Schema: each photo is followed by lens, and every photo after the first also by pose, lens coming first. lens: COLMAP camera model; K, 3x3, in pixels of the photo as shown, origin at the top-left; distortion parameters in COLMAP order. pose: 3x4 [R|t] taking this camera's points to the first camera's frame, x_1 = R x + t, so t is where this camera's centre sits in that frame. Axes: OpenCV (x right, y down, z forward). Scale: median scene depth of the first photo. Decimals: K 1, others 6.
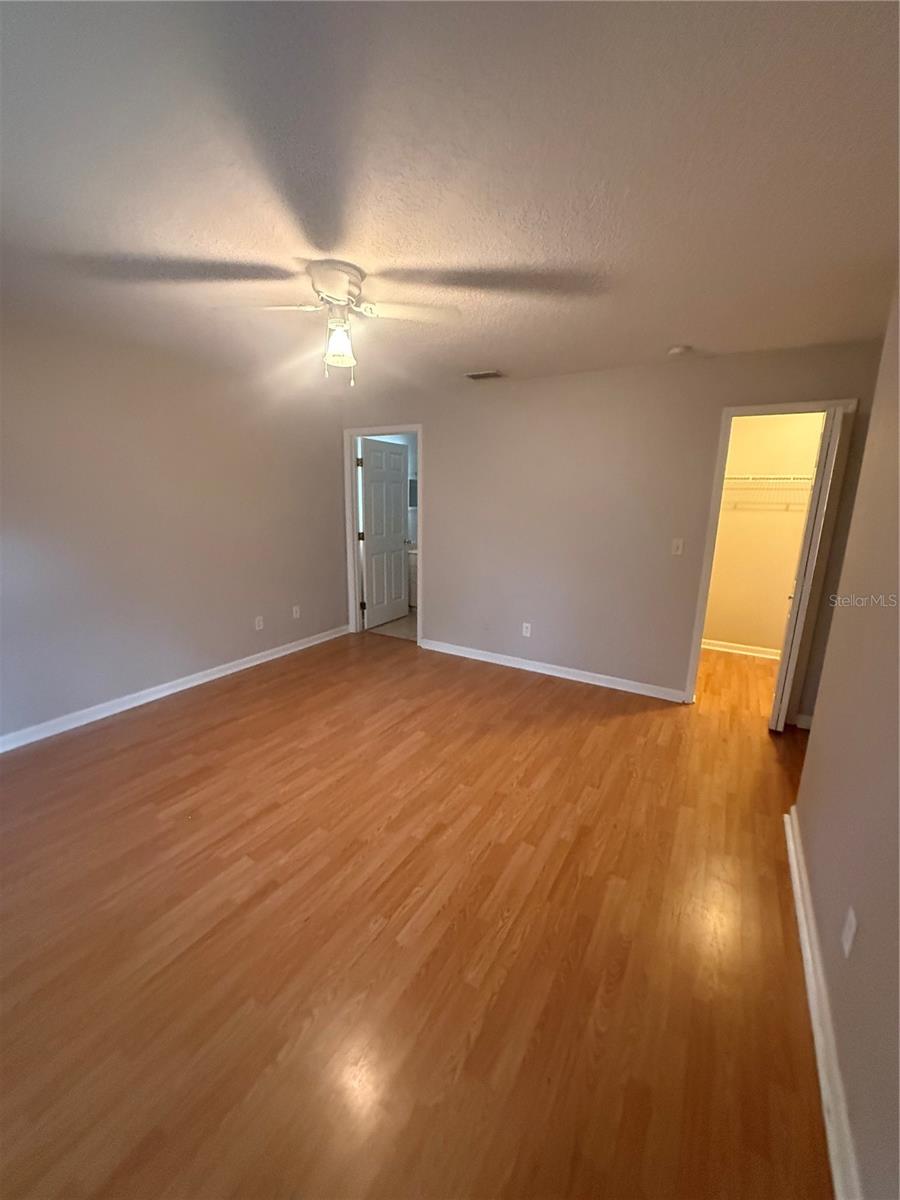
lens RADIAL K [[479.5, 0, 450.0], [0, 479.5, 600.0], [0, 0, 1]] dist [0.000533, -0.000191]
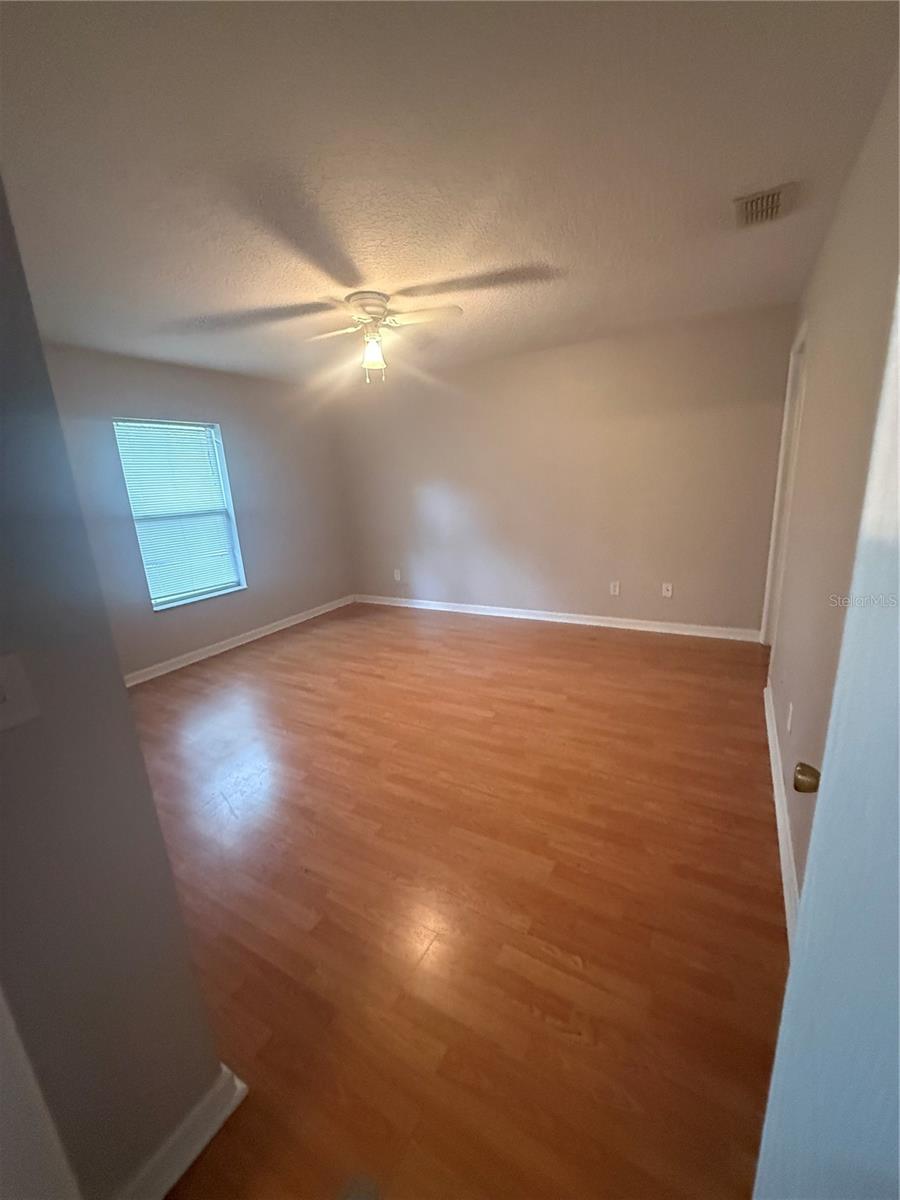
lens RADIAL K [[479.5, 0, 450.0], [0, 479.5, 600.0], [0, 0, 1]] dist [0.000533, -0.000191]
pose [[0.004790, 0.237441, -0.971390, 0.876814], [-0.152418, 0.960225, 0.233960, -0.166079], [0.988305, 0.146936, 0.040790, 0.909586]]
